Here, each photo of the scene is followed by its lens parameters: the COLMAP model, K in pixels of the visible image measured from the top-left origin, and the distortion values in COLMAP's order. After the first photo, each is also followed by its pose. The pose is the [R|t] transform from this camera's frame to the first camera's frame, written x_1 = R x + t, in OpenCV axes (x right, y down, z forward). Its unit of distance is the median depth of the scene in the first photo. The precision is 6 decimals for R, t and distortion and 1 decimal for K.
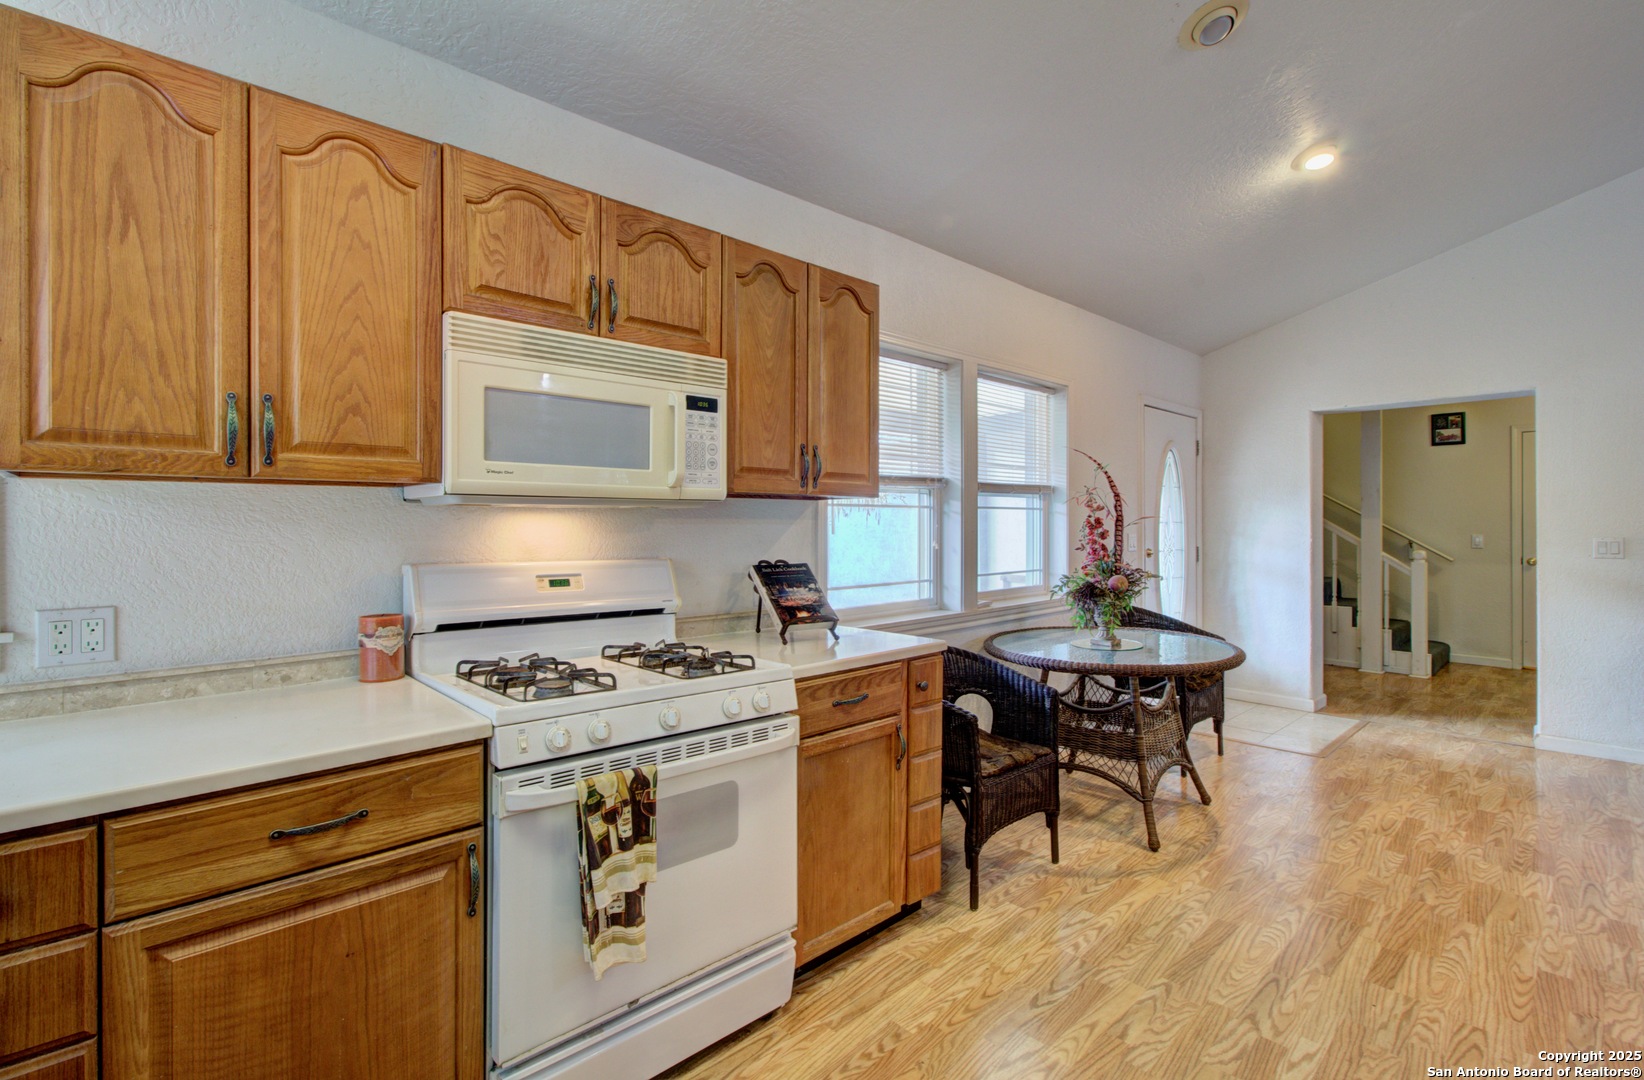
lens RADIAL K [[753.0, 0, 822.0], [0, 753.0, 521.1], [0, 0, 1]] dist [-0.021289, 0.013949]
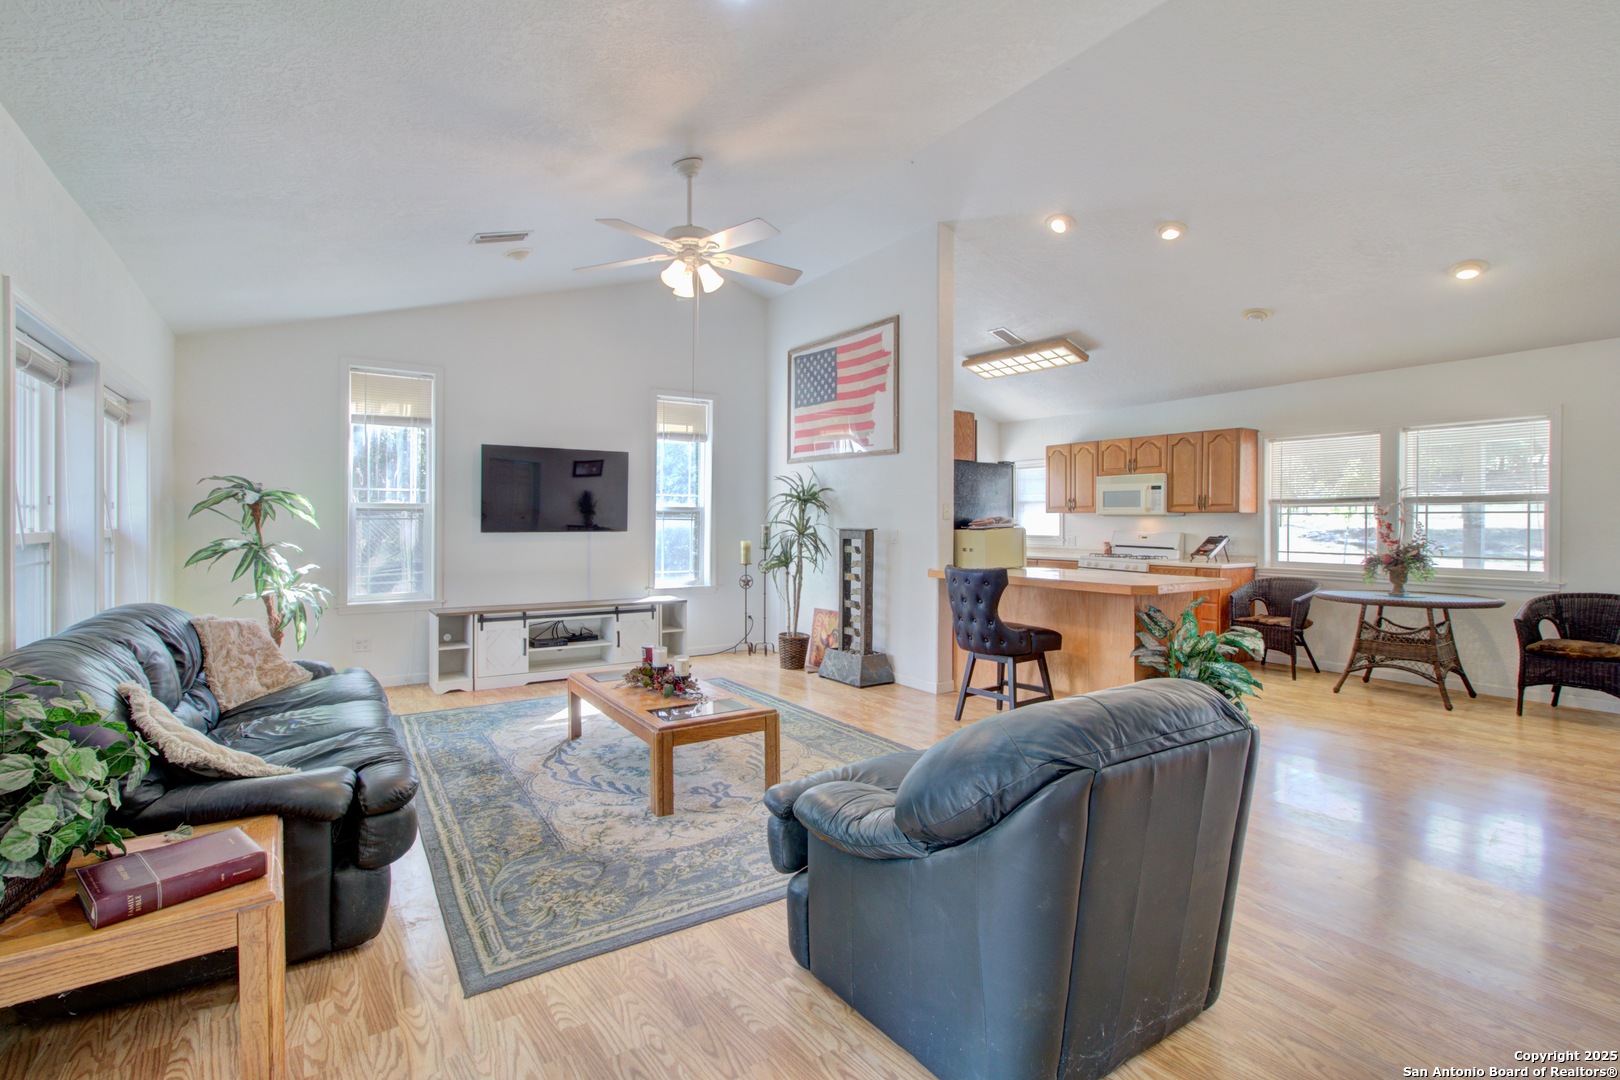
lens RADIAL K [[747.0, 0, 797.0], [0, 747.0, 520.7], [0, 0, 1]] dist [-0.007799, 0.000666]
pose [[-0.176071, -0.001827, -0.984376, 3.300205], [-0.006496, 0.999979, -0.000694, 0.012075], [0.984356, 0.006272, -0.176079, -0.036491]]
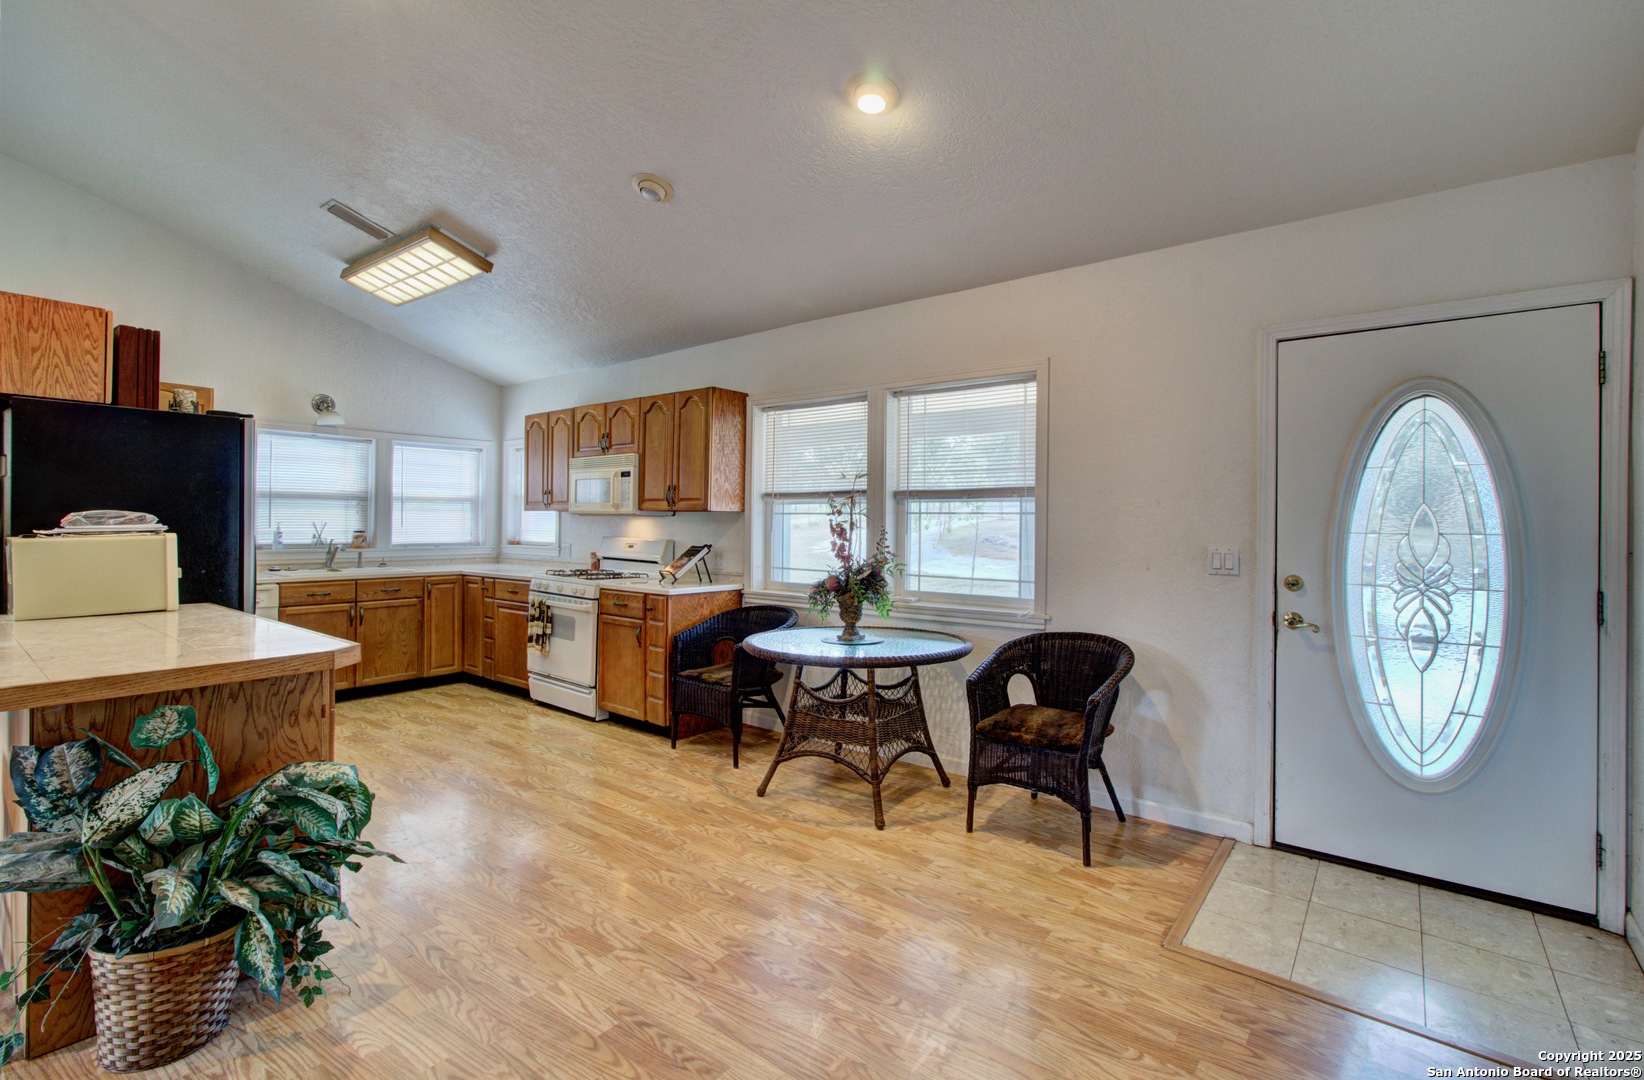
lens RADIAL K [[753.0, 0, 822.0], [0, 753.0, 521.1], [0, 0, 1]] dist [-0.021289, 0.013949]
pose [[0.143449, -0.003663, -0.989651, 2.142404], [-0.011863, 0.999915, -0.005421, 0.000531], [0.989587, 0.012517, 0.143393, 1.180221]]
